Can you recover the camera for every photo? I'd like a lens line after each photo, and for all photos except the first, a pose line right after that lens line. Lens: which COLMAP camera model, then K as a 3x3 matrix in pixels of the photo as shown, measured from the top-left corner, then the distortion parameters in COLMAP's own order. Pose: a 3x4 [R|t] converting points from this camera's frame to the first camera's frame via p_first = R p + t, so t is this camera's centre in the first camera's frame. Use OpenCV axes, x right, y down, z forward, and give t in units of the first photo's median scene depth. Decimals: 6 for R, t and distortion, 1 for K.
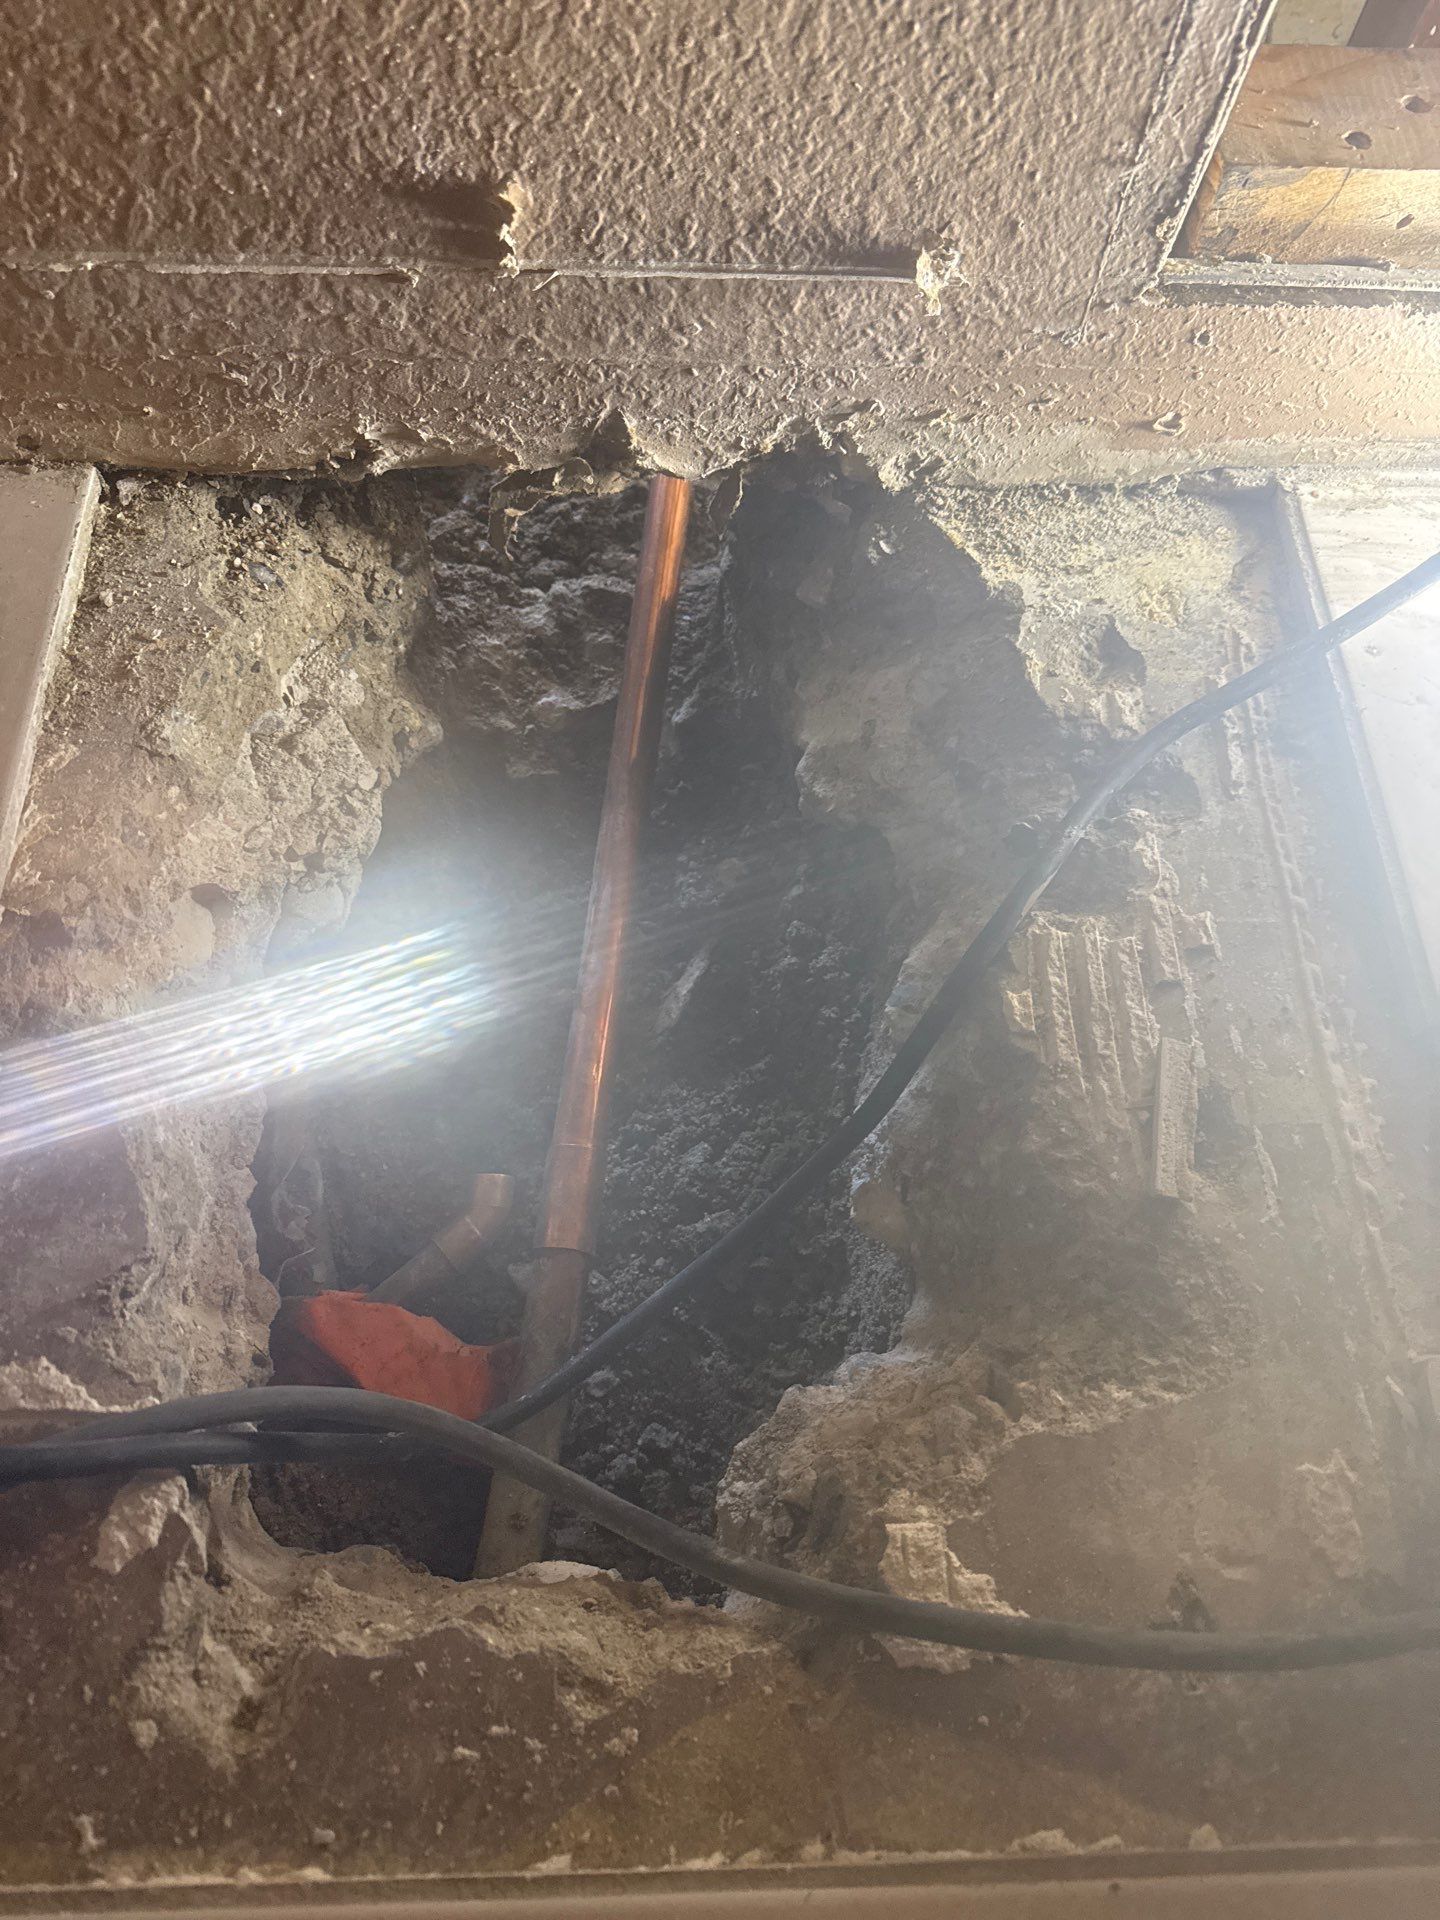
lens RADIAL K [[1378.3, 0, 713.4], [0, 1378.3, 957.2], [0, 0, 1]] dist [0.018218, -0.037567]
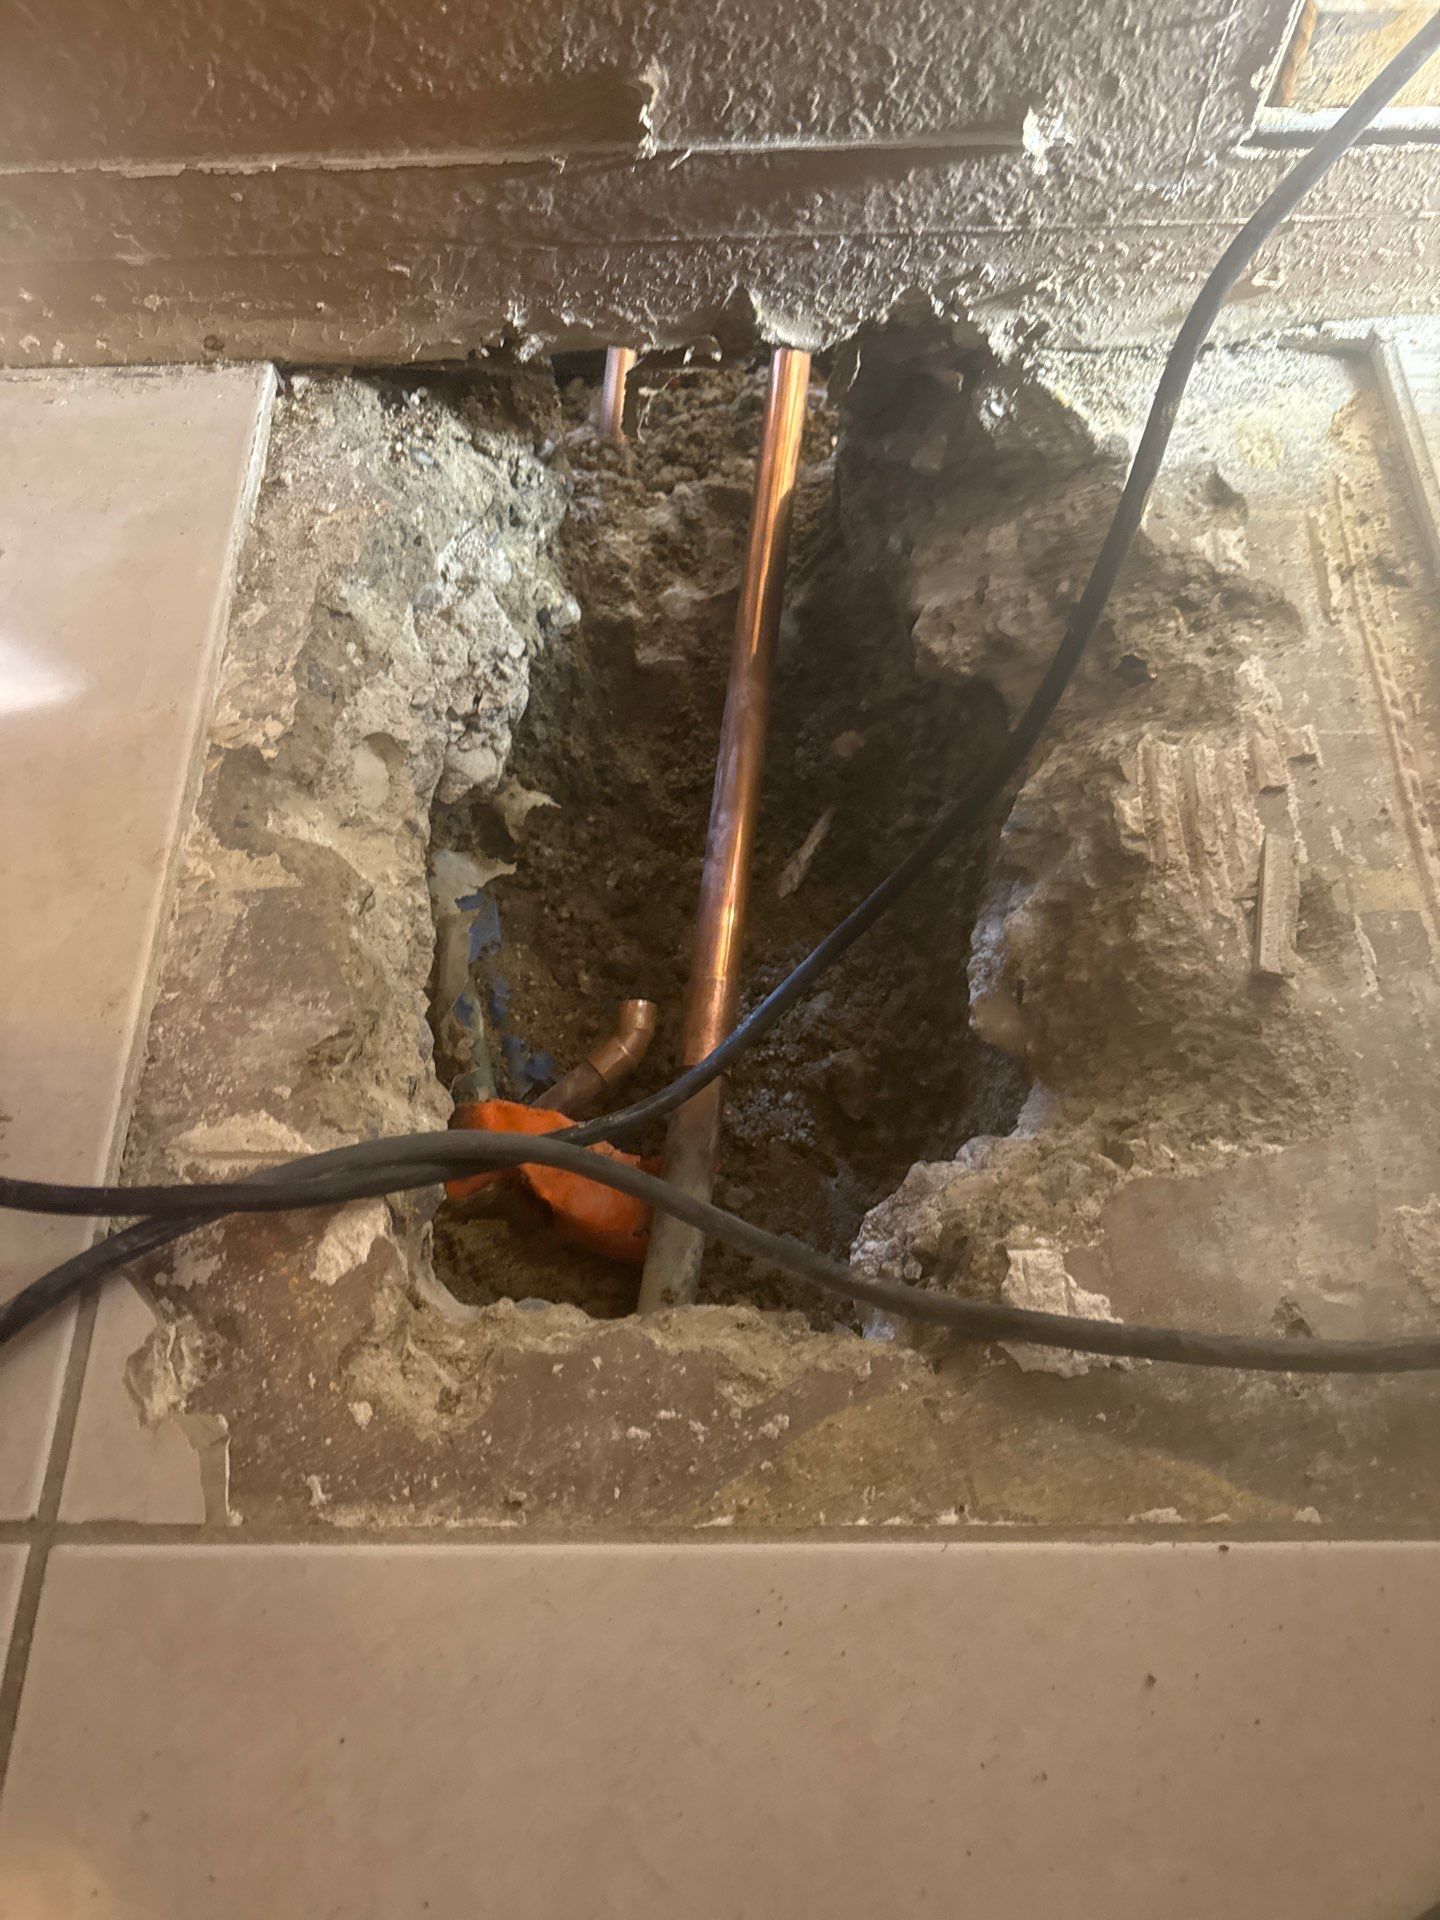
lens RADIAL K [[1378.3, 0, 708.5], [0, 1378.3, 968.2], [0, 0, 1]] dist [0.018218, -0.037567]
pose [[0.996981, -0.011644, -0.076761, -0.021502], [0.012686, 0.999834, 0.013094, 0.130493], [0.076596, -0.014029, 0.996964, -0.091896]]
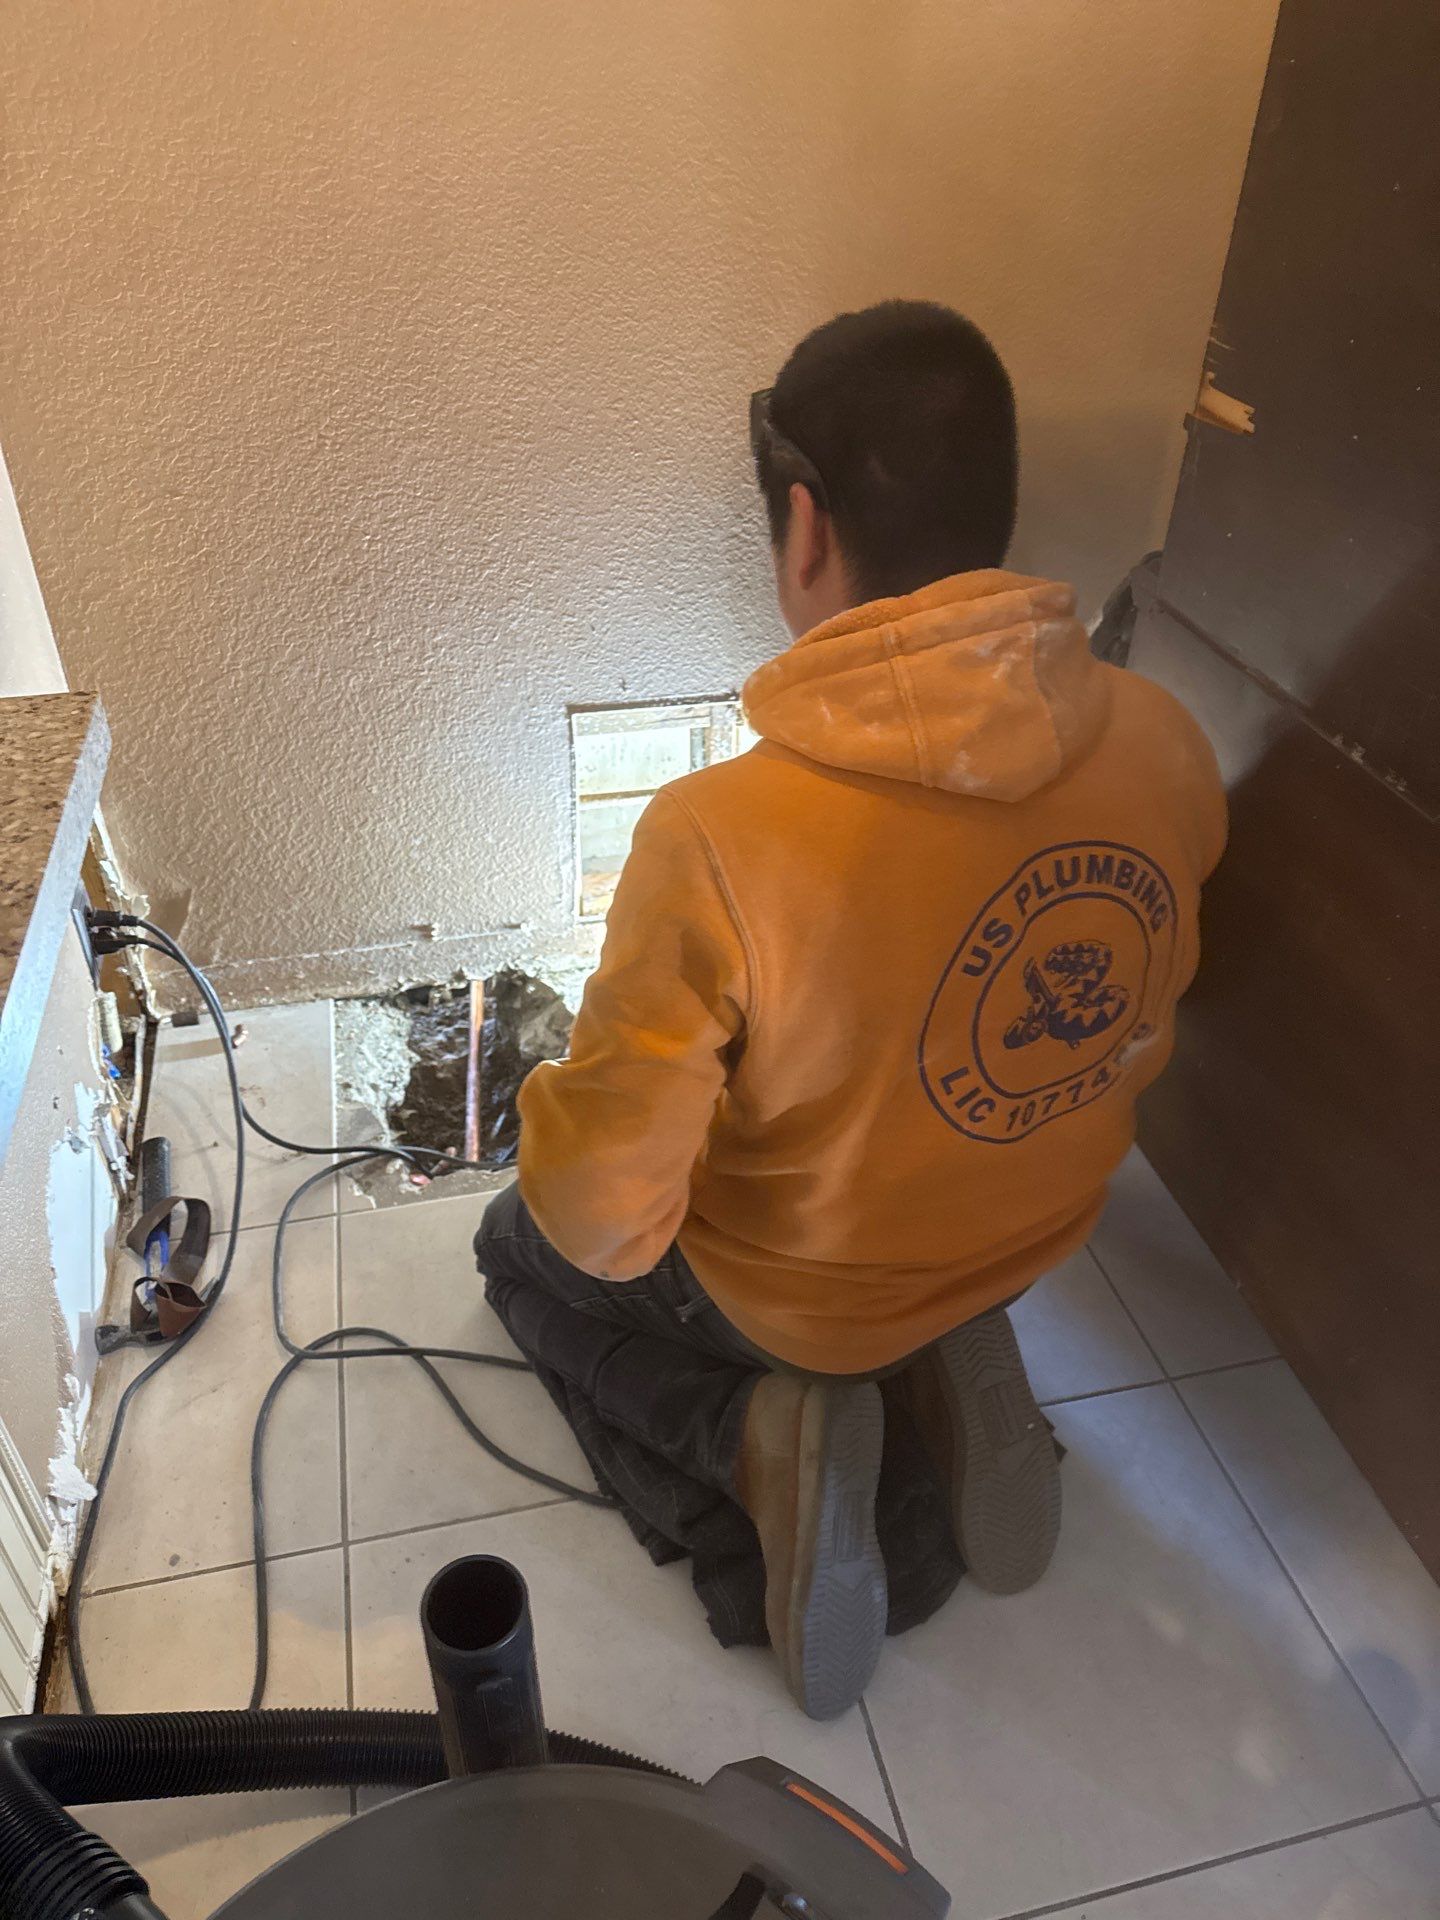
lens RADIAL K [[1432.1, 0, 767.0], [0, 1432.1, 952.4], [0, 0, 1]] dist [0.023557, -0.030573]
pose [[0.972963, -0.144245, 0.180377, 0.061108], [0.208292, 0.885438, -0.415468, 1.690210], [-0.099784, 0.441806, 0.891544, -3.229981]]
